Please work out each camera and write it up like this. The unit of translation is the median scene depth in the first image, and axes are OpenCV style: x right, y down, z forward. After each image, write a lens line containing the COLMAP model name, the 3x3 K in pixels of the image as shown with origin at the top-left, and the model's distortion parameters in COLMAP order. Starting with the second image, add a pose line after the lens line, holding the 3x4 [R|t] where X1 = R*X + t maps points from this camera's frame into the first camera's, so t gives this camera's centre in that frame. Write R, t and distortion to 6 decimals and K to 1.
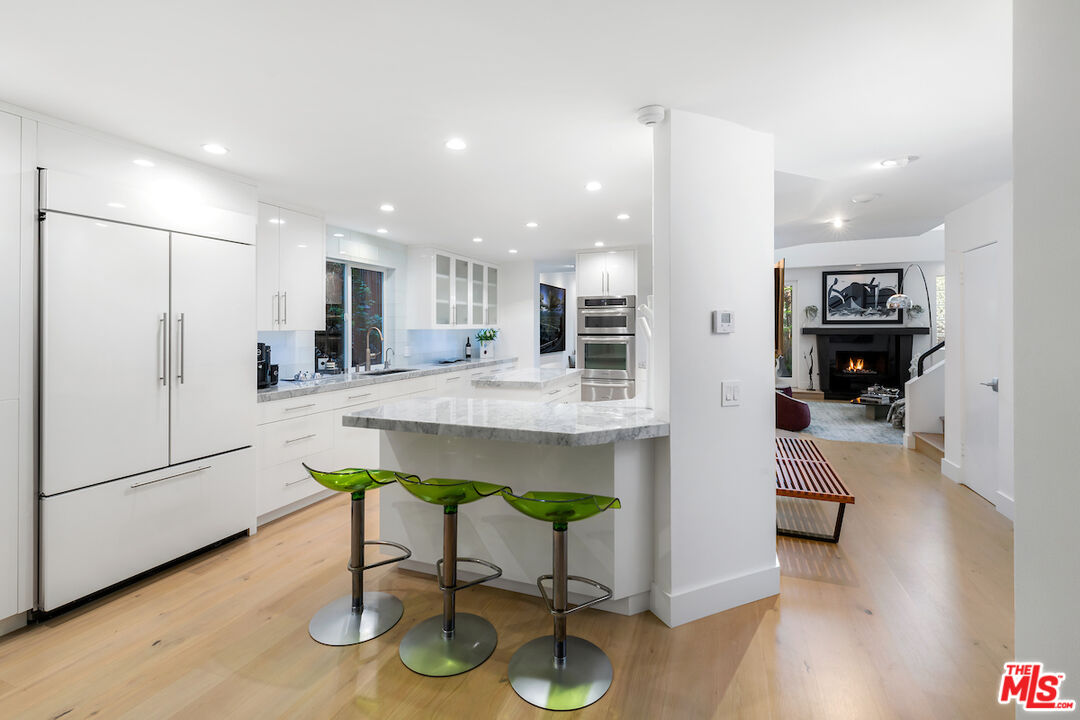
lens RADIAL K [[475.1, 0, 536.8], [0, 475.1, 323.2], [0, 0, 1]] dist [-0.000597, -0.000217]
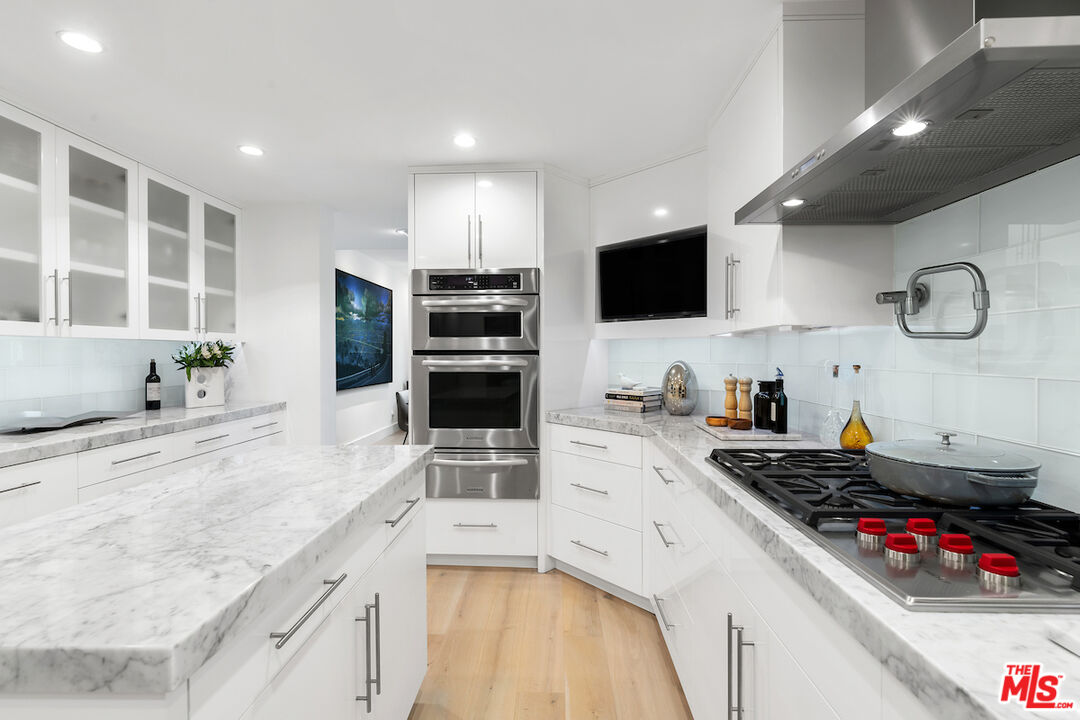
lens RADIAL K [[486.6, 0, 542.3], [0, 486.6, 357.2], [0, 0, 1]] dist [-0.000149, 0.000161]
pose [[0.939092, -0.003037, 0.343654, 0.036865], [-0.002581, 0.999870, 0.015889, 0.017976], [-0.343657, -0.015808, 0.938962, 0.454142]]
